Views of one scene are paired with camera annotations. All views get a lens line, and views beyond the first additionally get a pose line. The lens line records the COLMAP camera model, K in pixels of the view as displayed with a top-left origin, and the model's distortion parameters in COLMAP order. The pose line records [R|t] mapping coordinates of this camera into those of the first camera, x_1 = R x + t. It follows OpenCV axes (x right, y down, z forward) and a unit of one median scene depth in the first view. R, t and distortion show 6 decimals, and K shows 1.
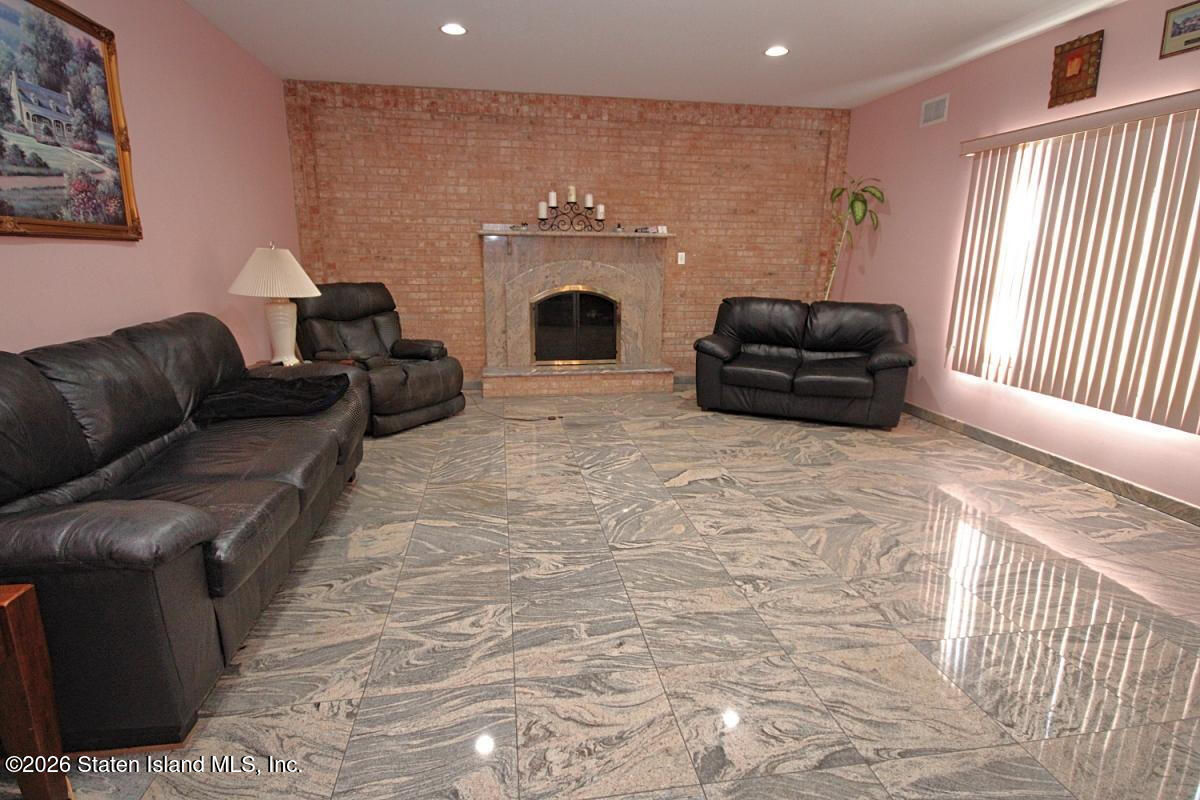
lens RADIAL K [[633.9, 0, 606.3], [0, 633.9, 402.8], [0, 0, 1]] dist [0.007651, -0.003265]
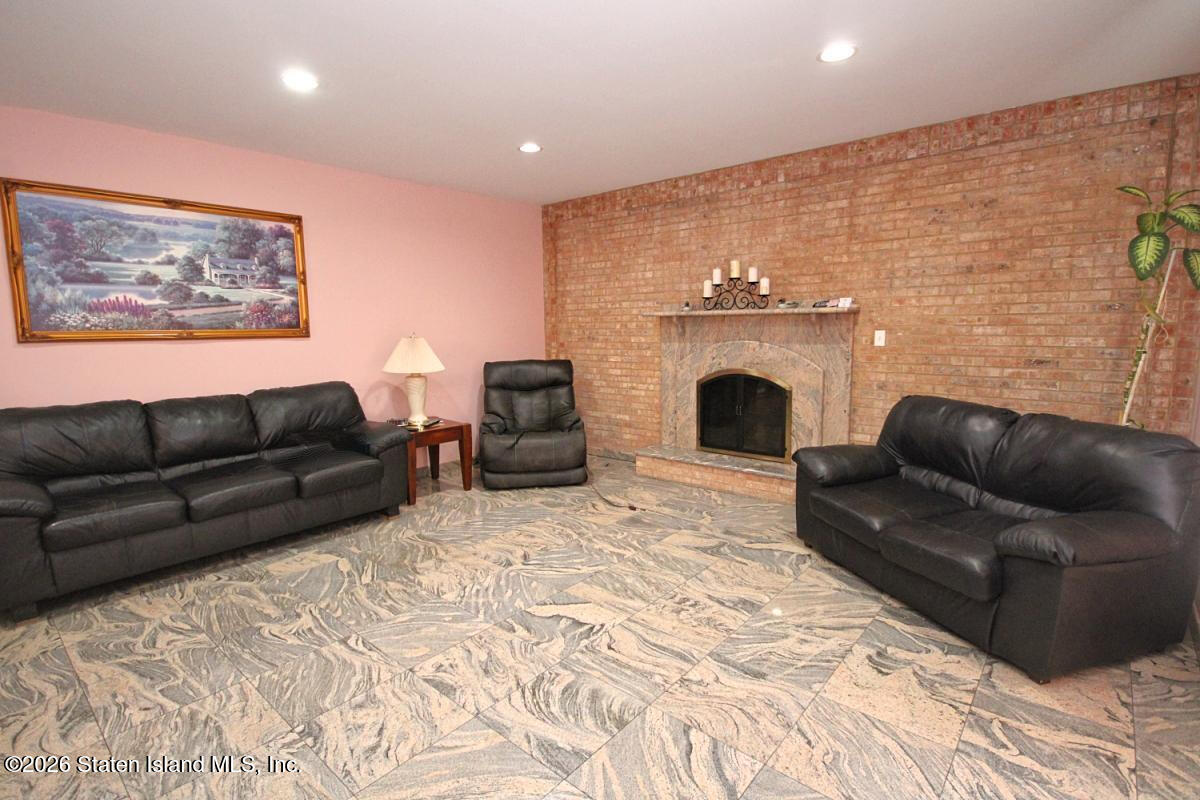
lens RADIAL K [[588.9, 0, 596.6], [0, 588.9, 397.6], [0, 0, 1]] dist [0.008875, -0.007701]
pose [[0.622555, 0.080264, -0.778449, 0.561294], [-0.156239, 0.987448, -0.023137, -0.111389], [0.766821, 0.136029, 0.627282, 0.393285]]
